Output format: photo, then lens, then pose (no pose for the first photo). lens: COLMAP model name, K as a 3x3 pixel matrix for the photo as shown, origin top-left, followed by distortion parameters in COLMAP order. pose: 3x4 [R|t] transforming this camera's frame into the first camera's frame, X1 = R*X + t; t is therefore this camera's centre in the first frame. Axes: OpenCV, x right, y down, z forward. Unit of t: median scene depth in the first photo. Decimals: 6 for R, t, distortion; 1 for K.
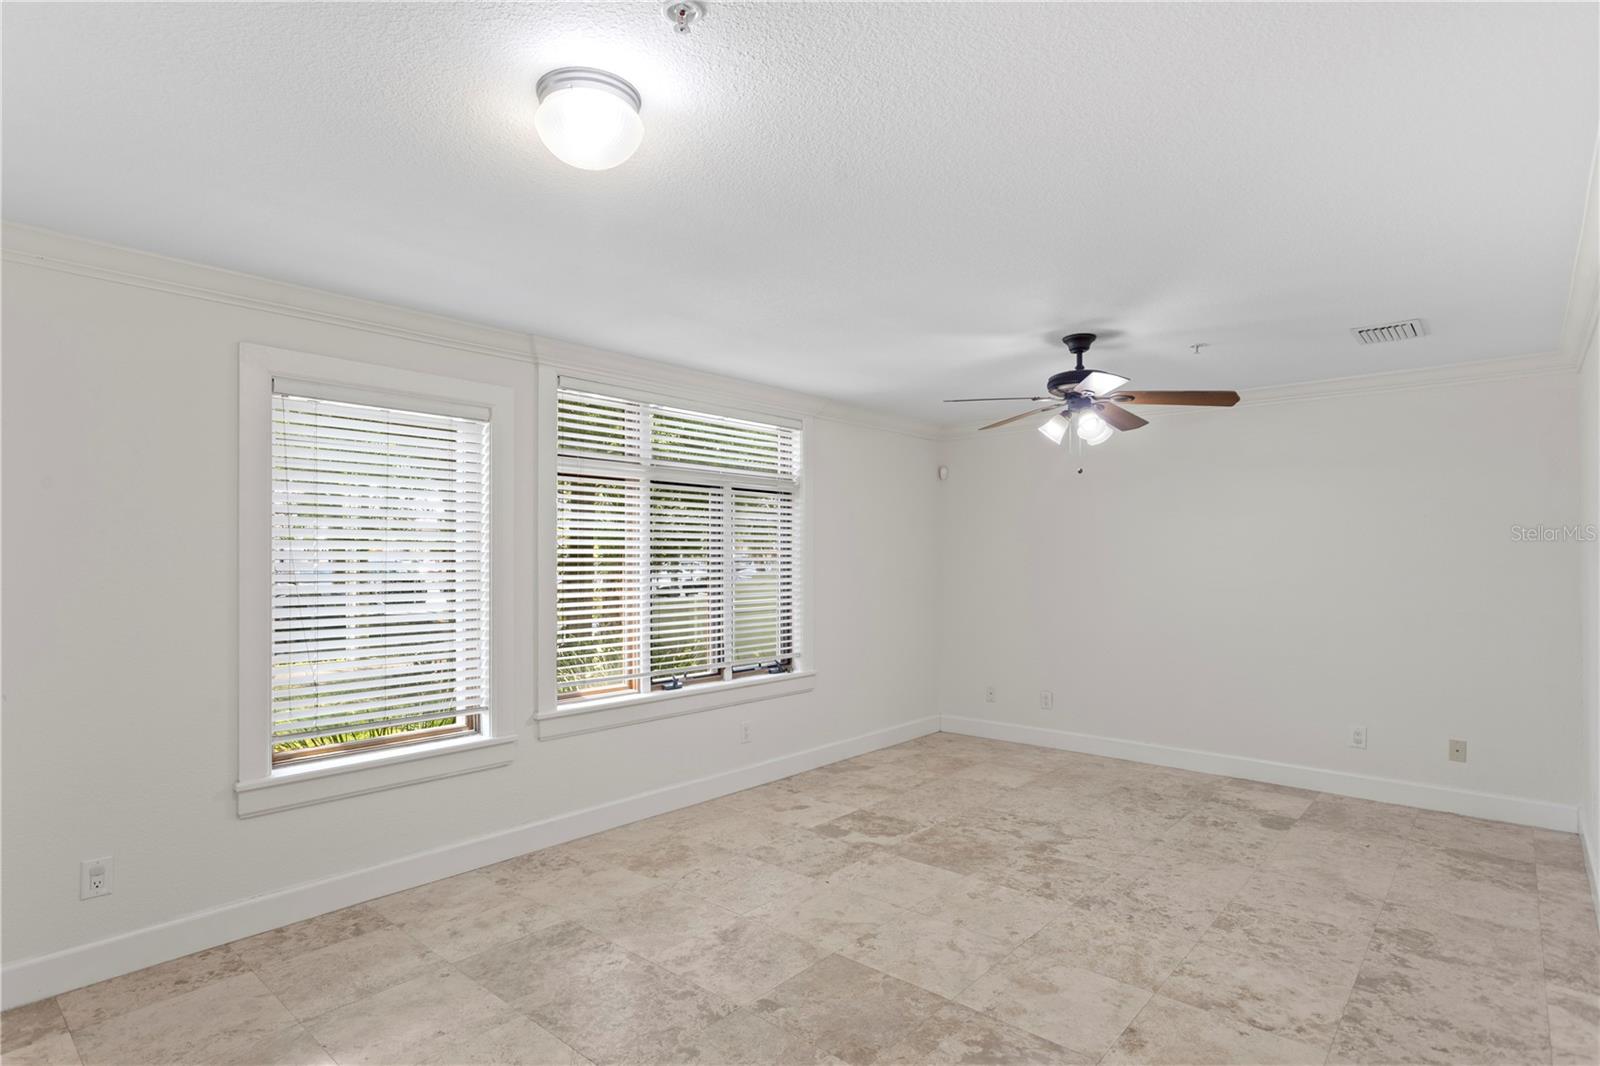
lens RADIAL K [[808.5, 0, 785.3], [0, 808.5, 534.0], [0, 0, 1]] dist [-0.006305, 0.003193]
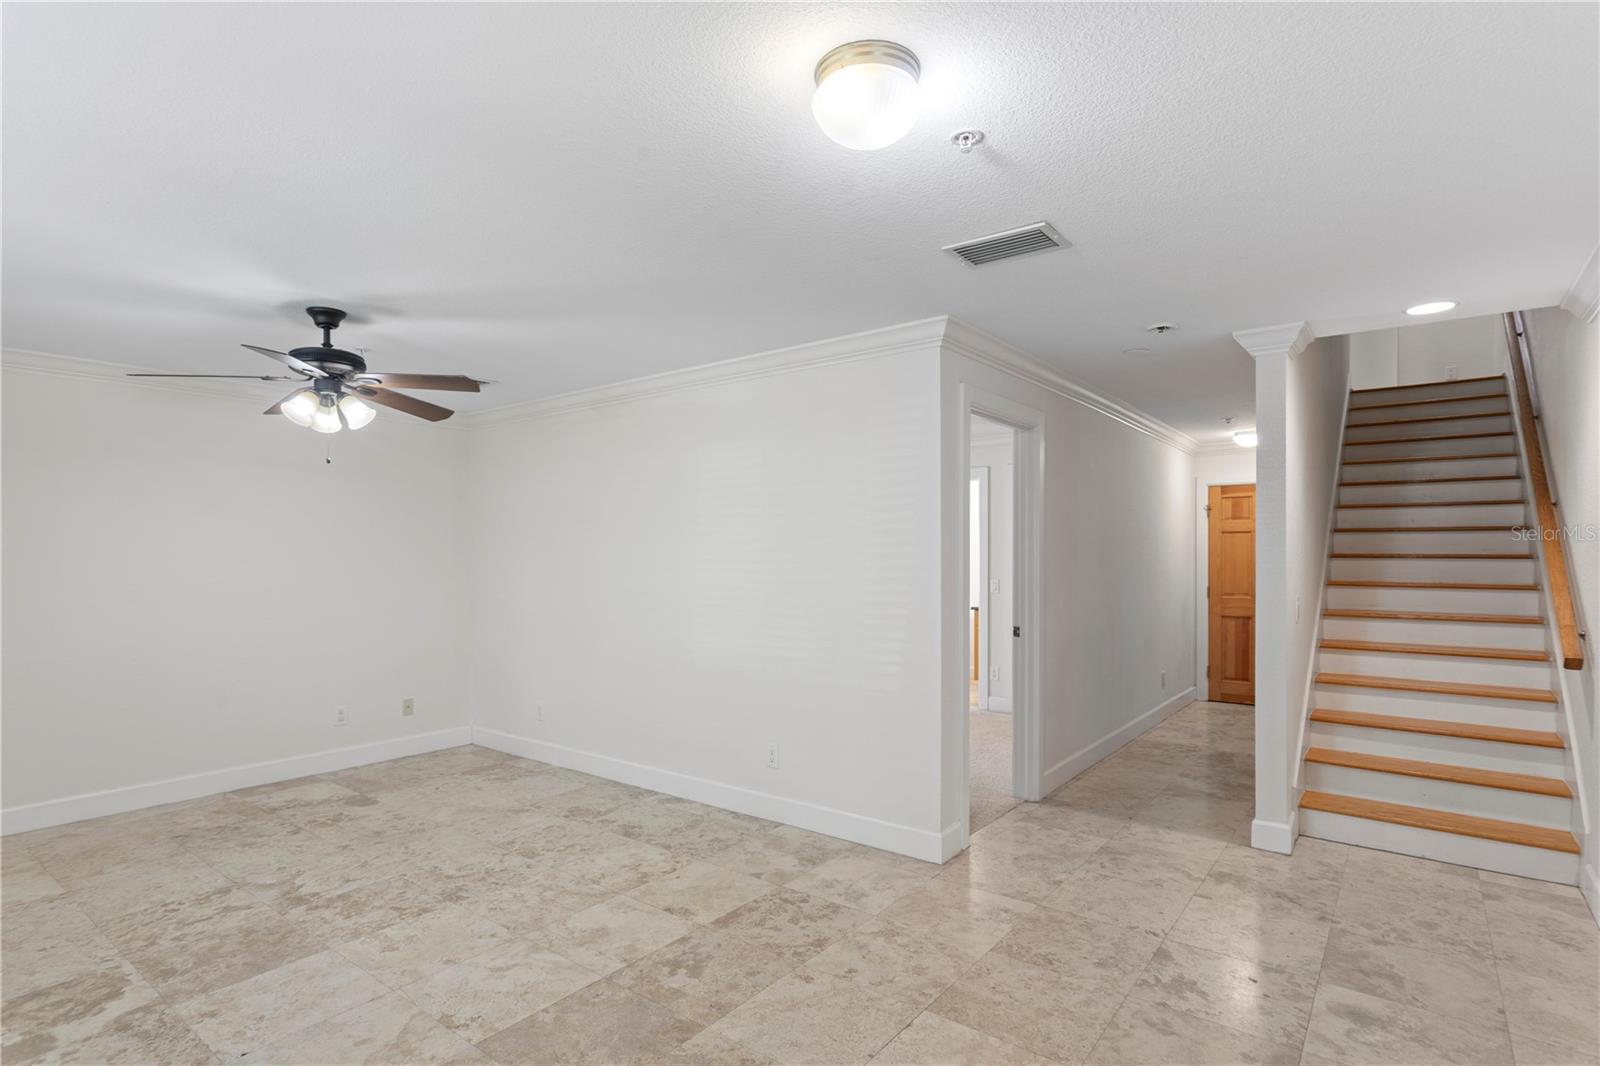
lens RADIAL K [[808.5, 0, 783.5], [0, 808.5, 550.2], [0, 0, 1]] dist [-0.006305, 0.003193]
pose [[-0.057770, 0.008127, 0.998297, -0.677803], [-0.024436, 0.999656, -0.009552, 0.020948], [-0.998031, -0.024946, -0.057551, 0.662559]]
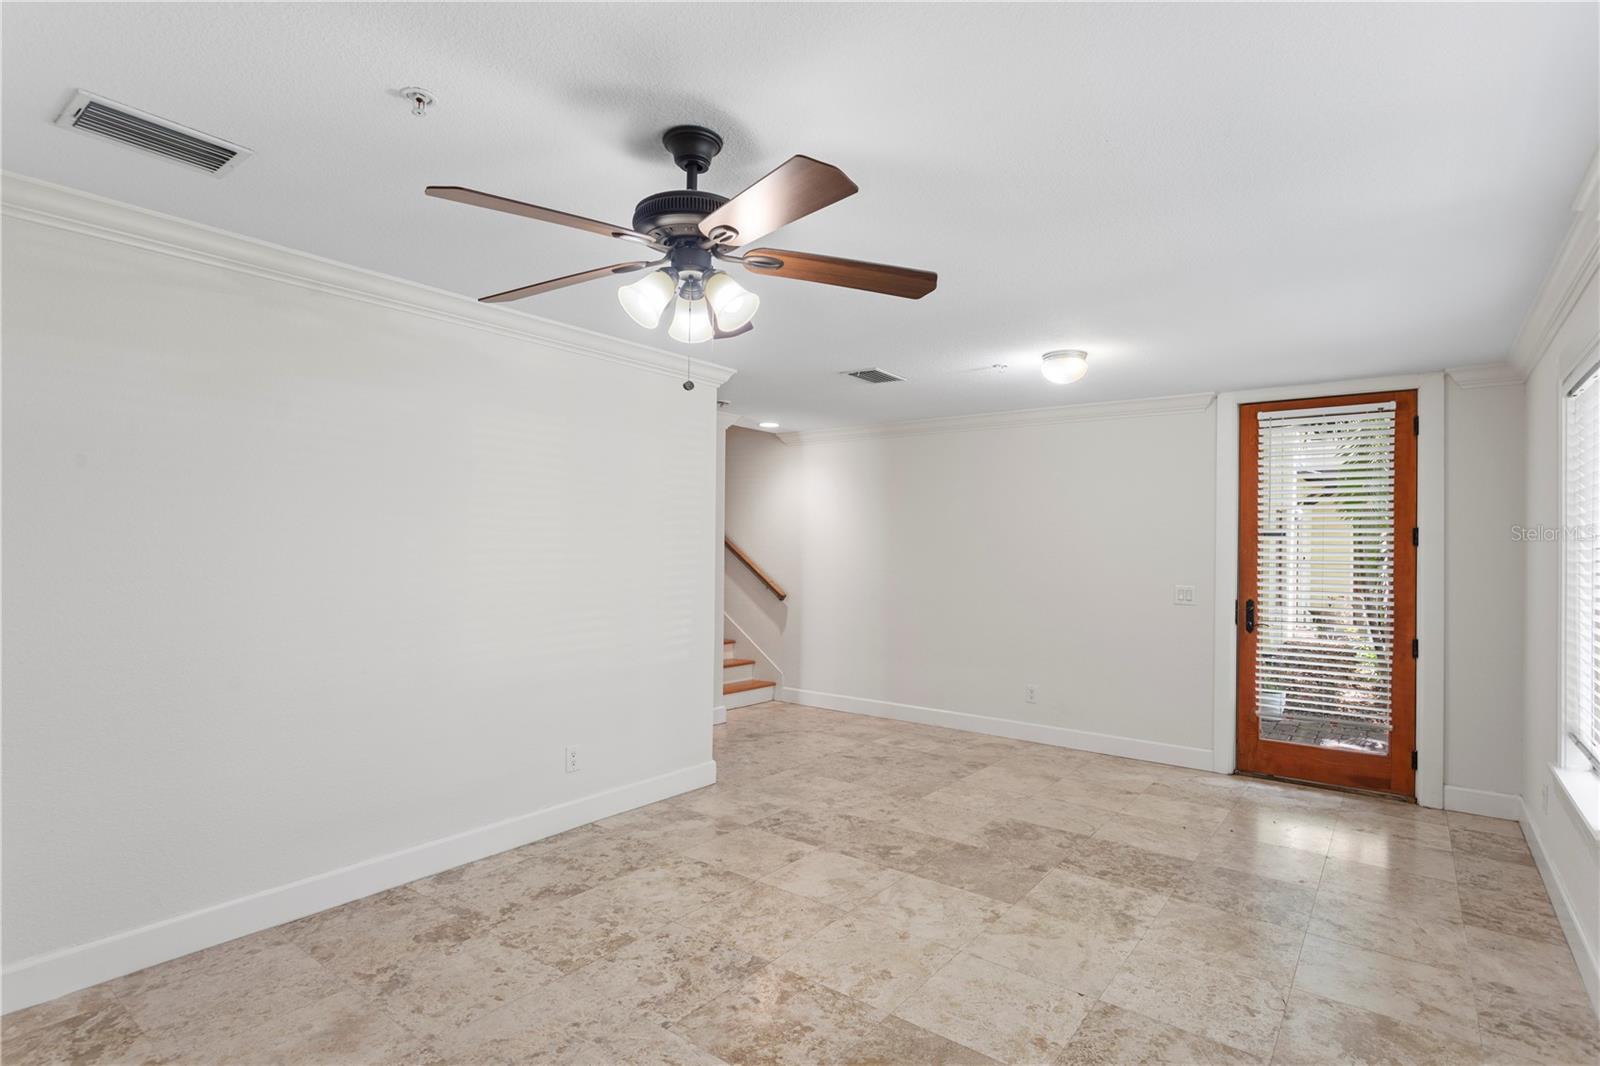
lens RADIAL K [[808.5, 0, 802.2], [0, 808.5, 535.7], [0, 0, 1]] dist [-0.006305, 0.003193]
pose [[-0.996637, -0.013202, -0.080869, 0.396605], [-0.009588, 0.998945, -0.044912, 0.056121], [0.081377, -0.043986, -0.995712, 1.862507]]
